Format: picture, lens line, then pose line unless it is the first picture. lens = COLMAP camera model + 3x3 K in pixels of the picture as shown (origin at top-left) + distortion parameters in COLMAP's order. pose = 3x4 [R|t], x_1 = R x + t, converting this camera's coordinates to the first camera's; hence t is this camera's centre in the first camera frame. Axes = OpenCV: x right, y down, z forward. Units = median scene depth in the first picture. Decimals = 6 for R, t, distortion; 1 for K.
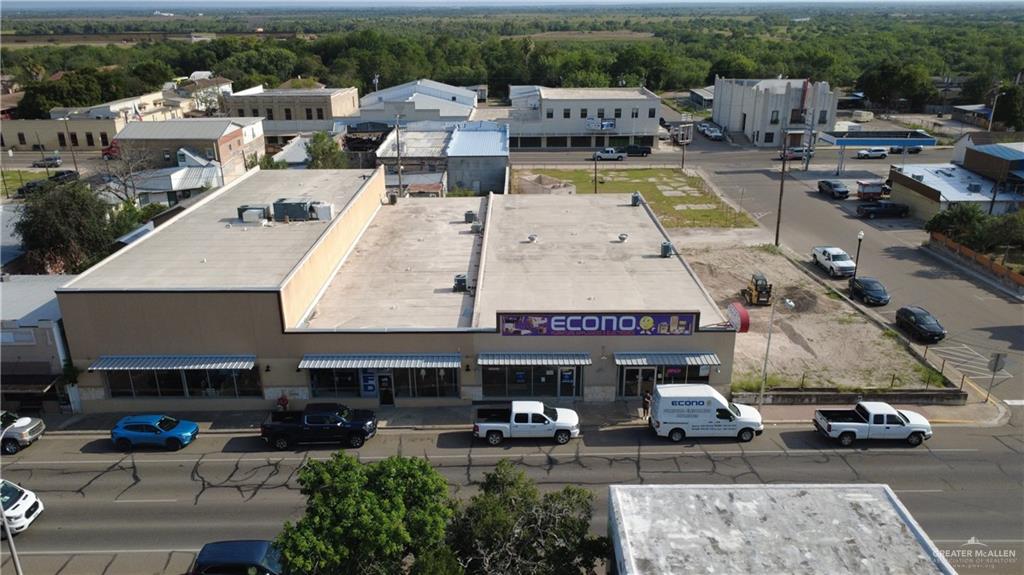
lens RADIAL K [[745.7, 0, 511.9], [0, 745.7, 286.8], [0, 0, 1]] dist [-0.003911, 0.008707]
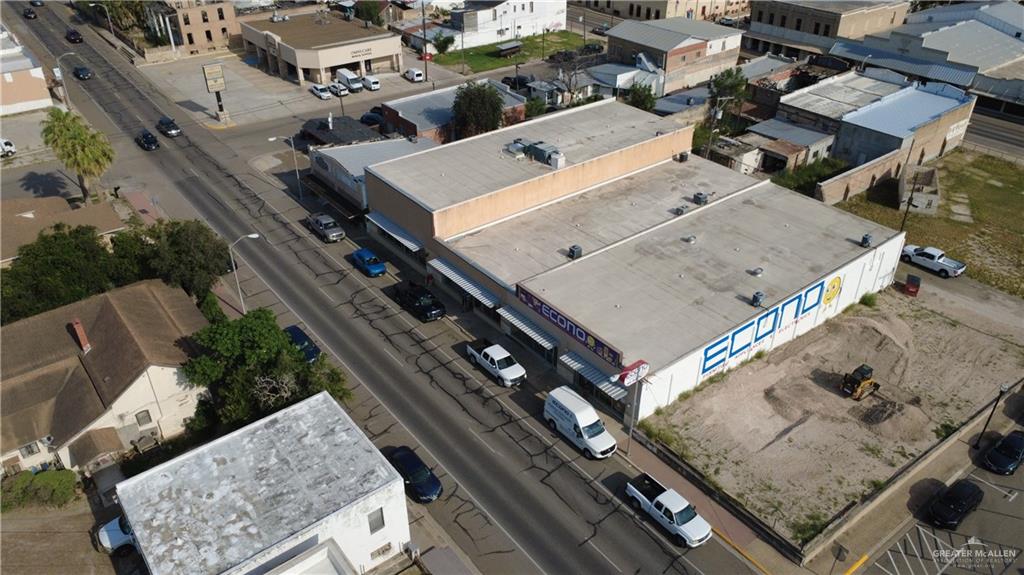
lens RADIAL K [[745.7, 0, 511.0], [0, 745.7, 287.3], [0, 0, 1]] dist [-0.003911, 0.008707]
pose [[0.617076, 0.427458, -0.660679, 0.685208], [-0.277645, 0.903867, 0.325479, -0.313040], [0.736295, -0.017411, 0.676436, 0.036874]]
